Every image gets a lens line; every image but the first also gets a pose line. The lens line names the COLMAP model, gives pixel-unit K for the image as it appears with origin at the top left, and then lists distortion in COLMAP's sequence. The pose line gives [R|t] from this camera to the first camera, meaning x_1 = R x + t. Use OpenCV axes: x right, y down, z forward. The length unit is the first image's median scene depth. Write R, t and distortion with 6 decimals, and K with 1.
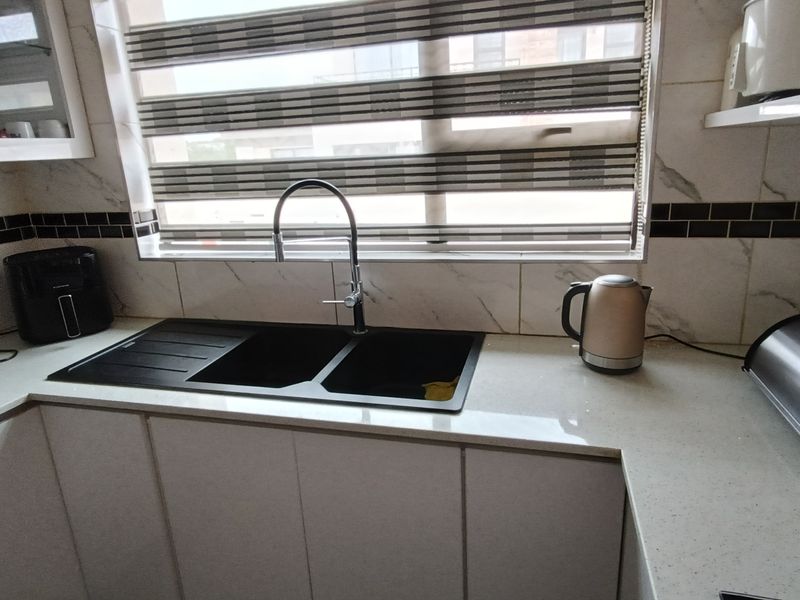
lens RADIAL K [[507.0, 0, 412.8], [0, 507.0, 294.7], [0, 0, 1]] dist [-0.001144, 0.000450]
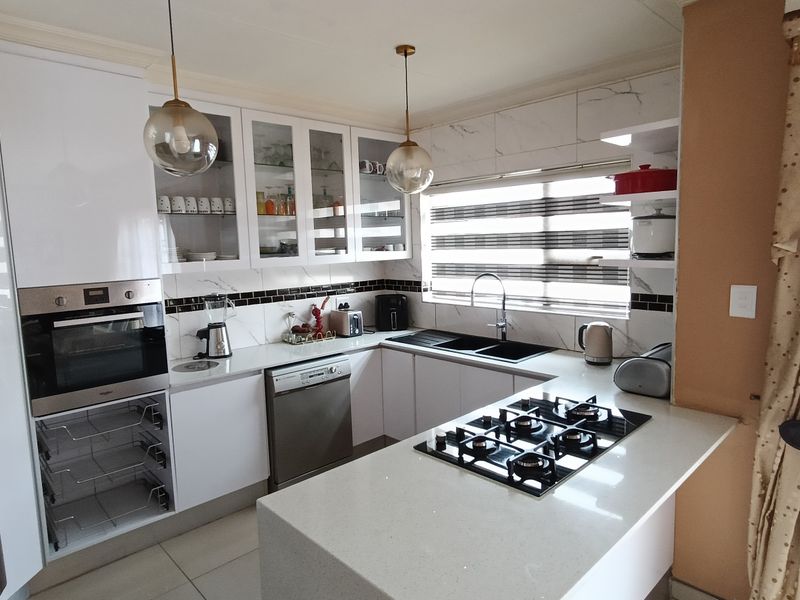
lens RADIAL K [[507.0, 0, 412.8], [0, 507.0, 294.7], [0, 0, 1]] dist [-0.001144, 0.000450]
pose [[0.858198, 0.076734, -0.507552, 0.666043], [-0.151150, 0.982702, -0.107004, 0.170839], [0.490561, 0.168547, 0.854951, -1.121944]]
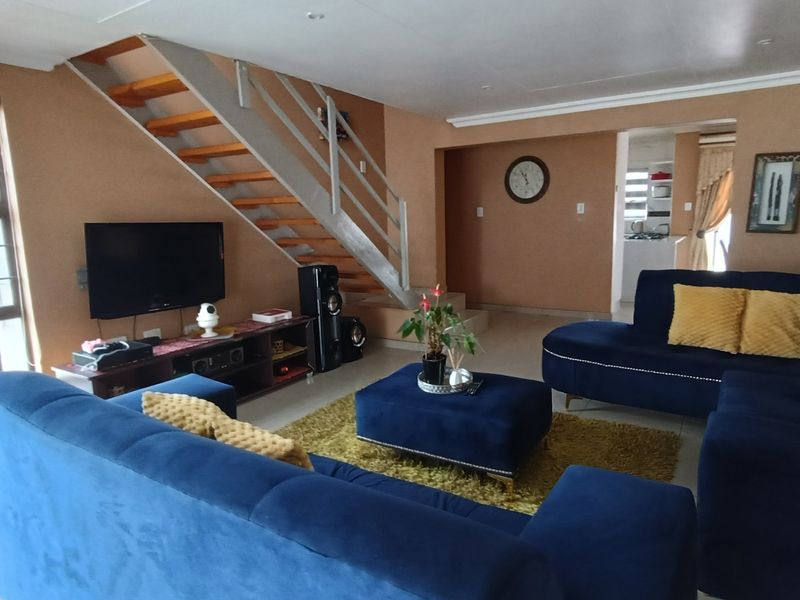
lens RADIAL K [[507.0, 0, 412.8], [0, 507.0, 294.7], [0, 0, 1]] dist [-0.001144, 0.000450]
pose [[0.947737, 0.072512, -0.310704, -0.265202], [-0.105015, 0.990465, -0.089170, 1.586021], [0.301275, 0.117138, 0.946315, -5.319970]]
